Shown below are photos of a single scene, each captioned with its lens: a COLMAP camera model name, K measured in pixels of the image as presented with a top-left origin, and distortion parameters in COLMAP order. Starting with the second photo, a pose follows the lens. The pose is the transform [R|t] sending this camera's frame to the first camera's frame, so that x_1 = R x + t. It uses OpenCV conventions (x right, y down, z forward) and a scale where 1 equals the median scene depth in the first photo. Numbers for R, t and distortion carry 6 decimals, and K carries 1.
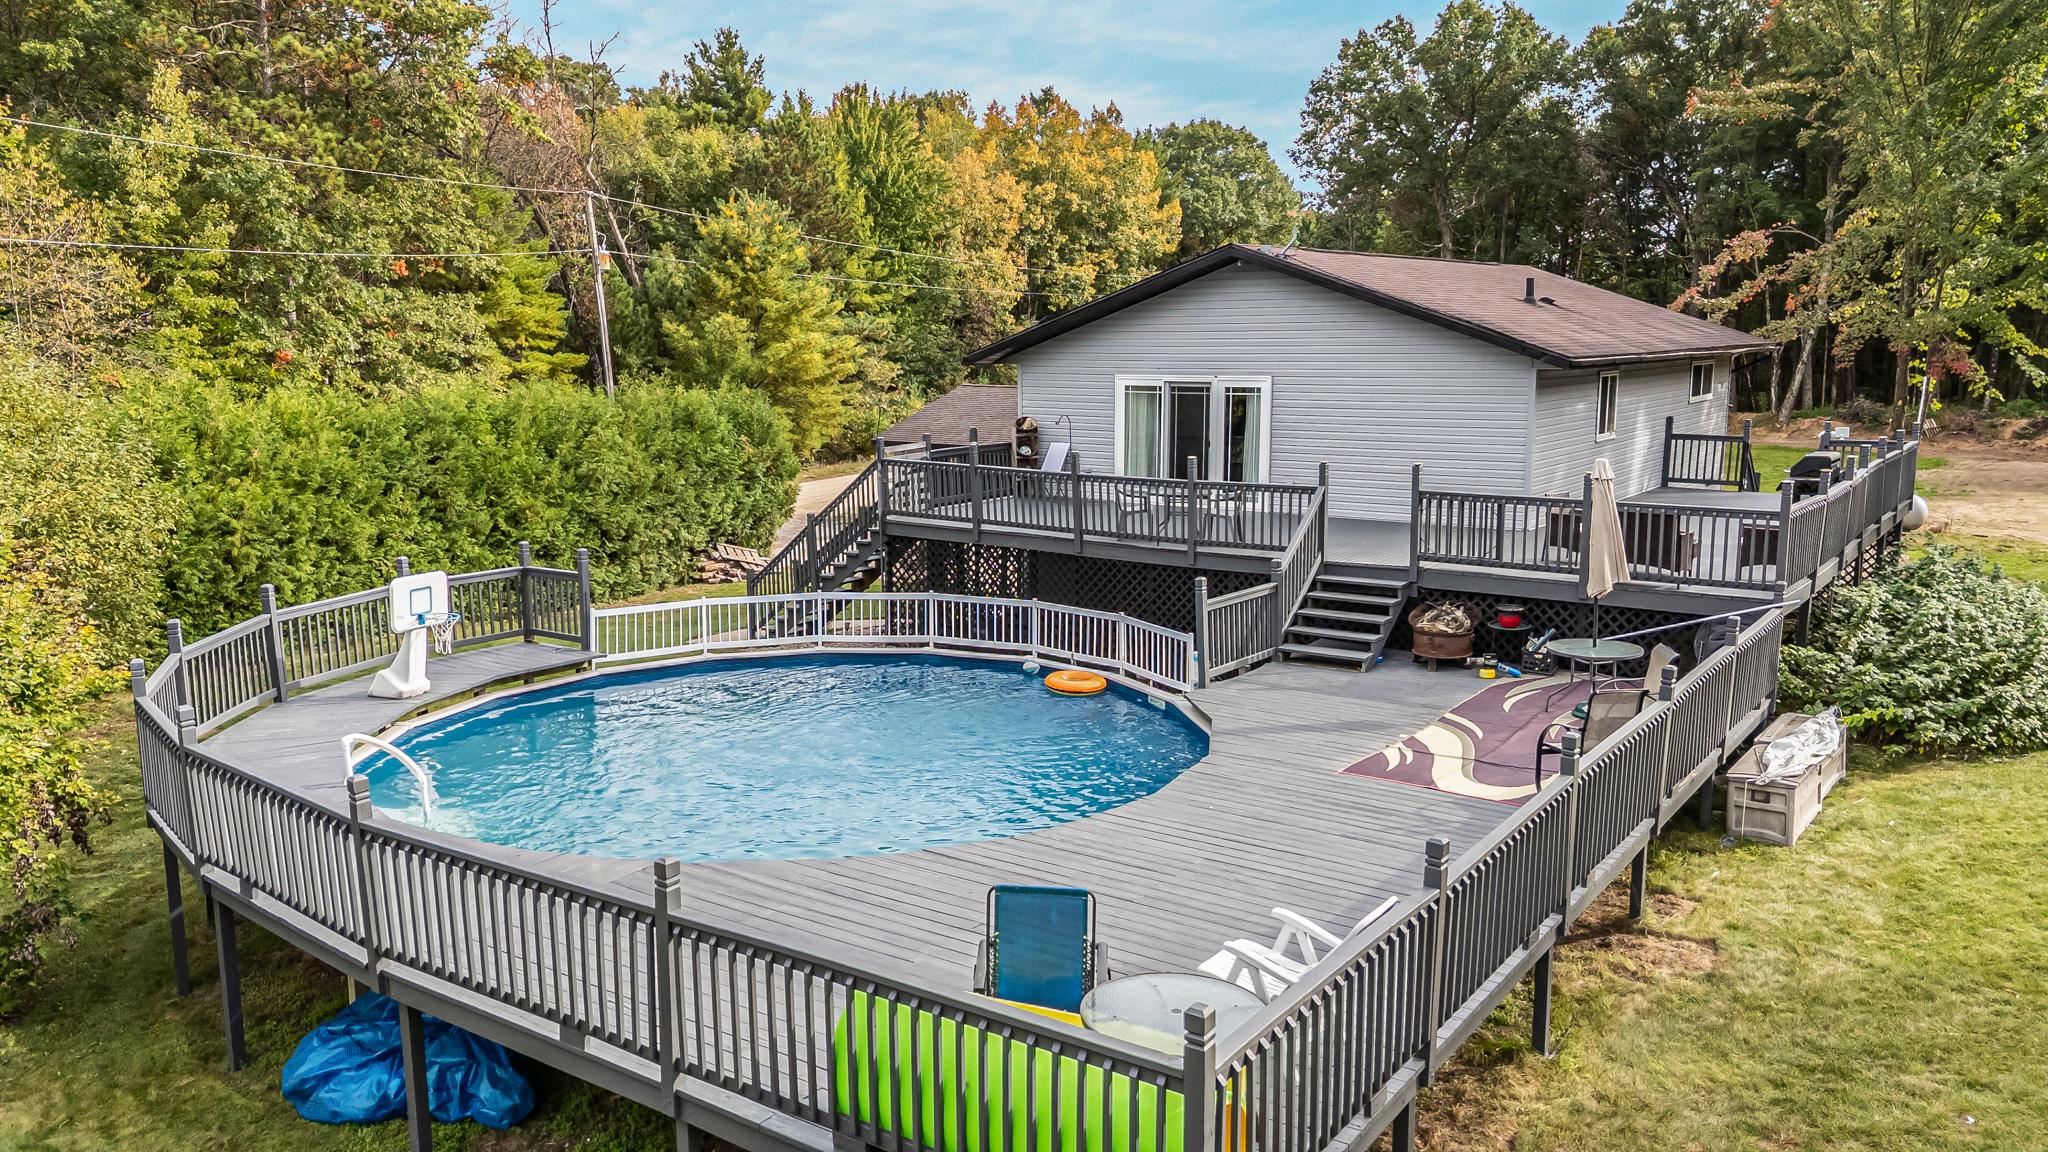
lens RADIAL K [[1463.1, 0, 1026.2], [0, 1463.1, 610.9], [0, 0, 1]] dist [0.085406, -0.111271]
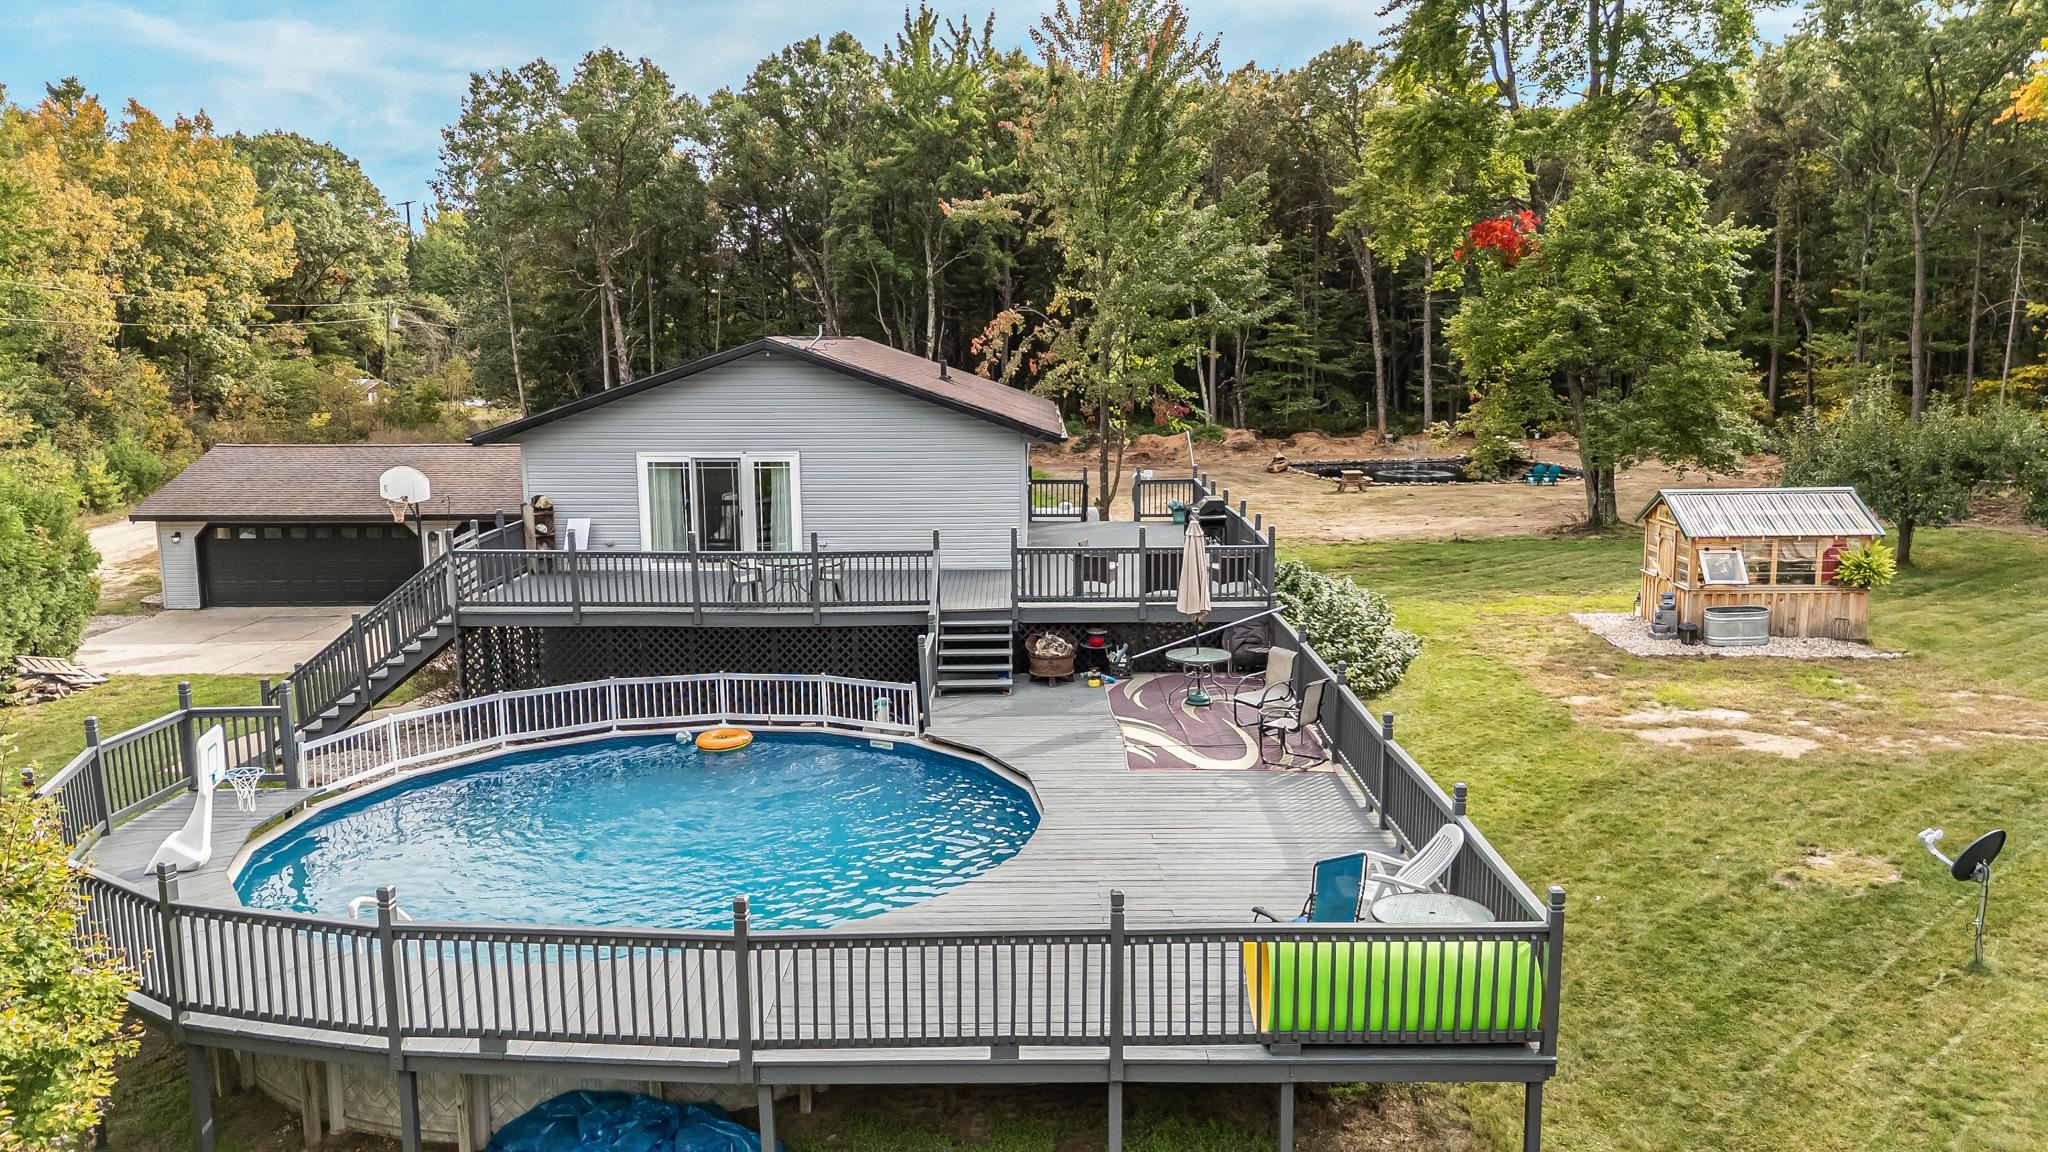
lens RADIAL K [[1463.1, 0, 1026.2], [0, 1463.1, 610.9], [0, 0, 1]] dist [0.085406, -0.111271]
pose [[0.810806, -0.104933, 0.575833, -0.315755], [0.111216, 0.993496, 0.024444, -0.039501], [-0.574652, 0.044222, 0.817202, -0.024812]]
